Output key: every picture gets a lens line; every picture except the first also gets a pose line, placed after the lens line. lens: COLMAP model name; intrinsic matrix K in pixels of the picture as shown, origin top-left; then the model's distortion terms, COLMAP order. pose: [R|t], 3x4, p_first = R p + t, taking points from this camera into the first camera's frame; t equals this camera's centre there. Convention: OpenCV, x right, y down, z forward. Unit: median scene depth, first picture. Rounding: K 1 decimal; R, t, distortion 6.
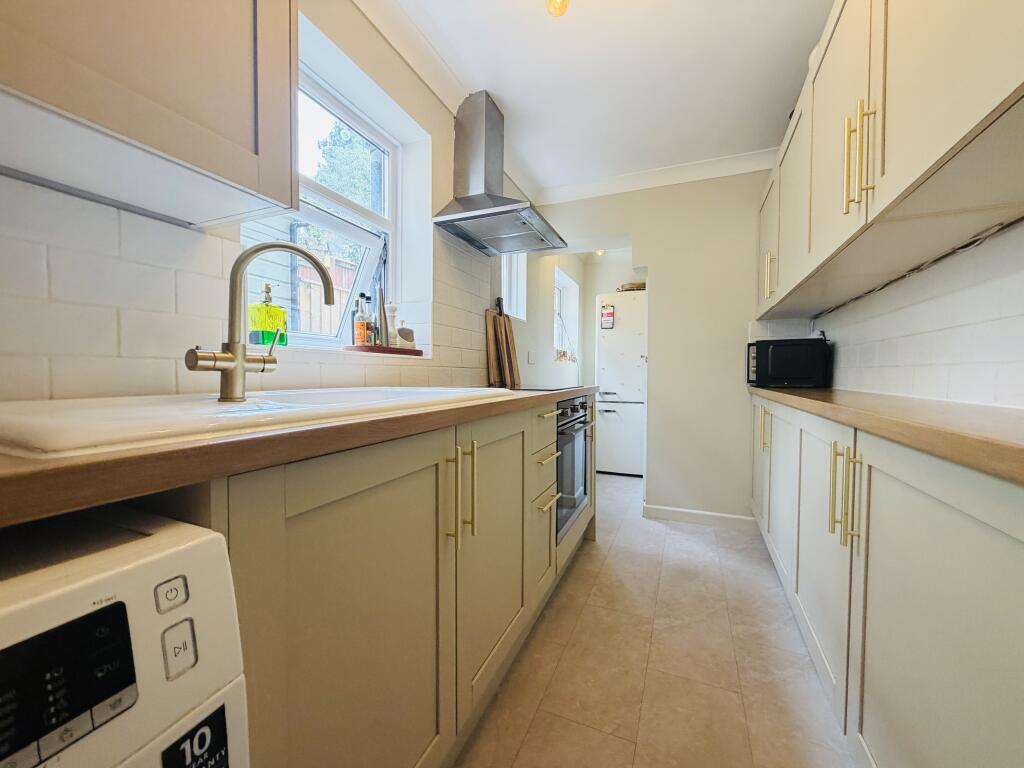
lens RADIAL K [[408.0, 0, 512.6], [0, 408.0, 386.3], [0, 0, 1]] dist [0.000130, 0.000048]
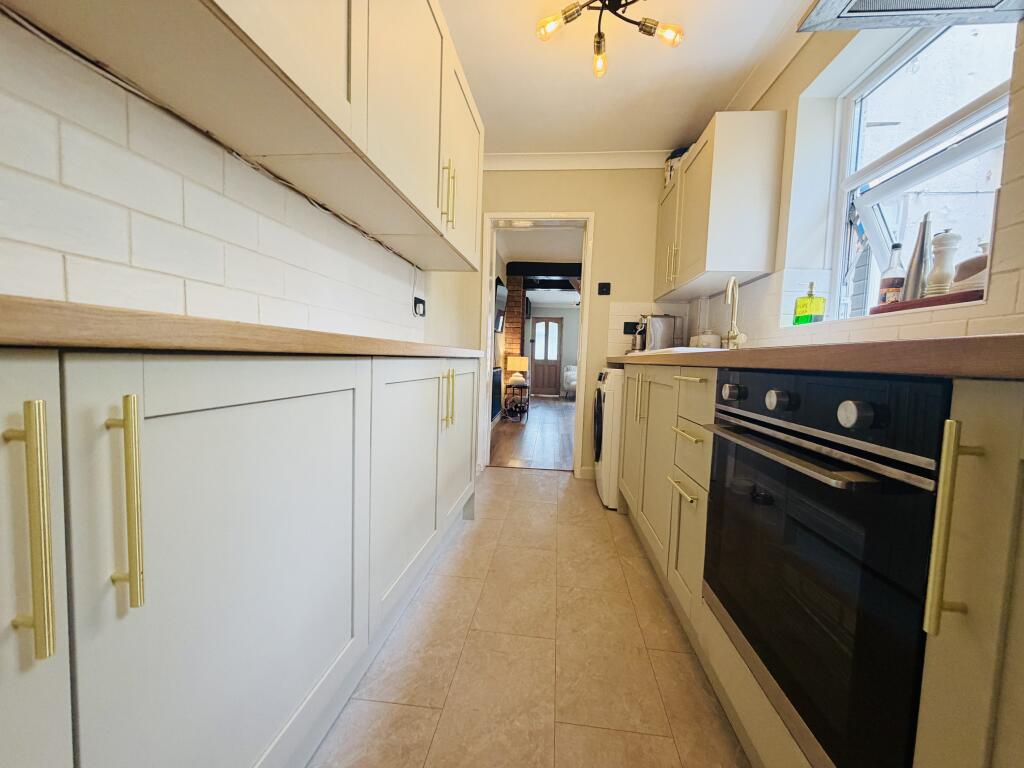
lens RADIAL K [[408.0, 0, 512.6], [0, 408.0, 386.3], [0, 0, 1]] dist [0.000130, 0.000048]
pose [[-0.955404, -0.022549, -0.294439, 0.615083], [-0.051928, 0.994372, 0.092345, 0.027358], [0.290699, 0.103517, -0.951198, 1.553739]]
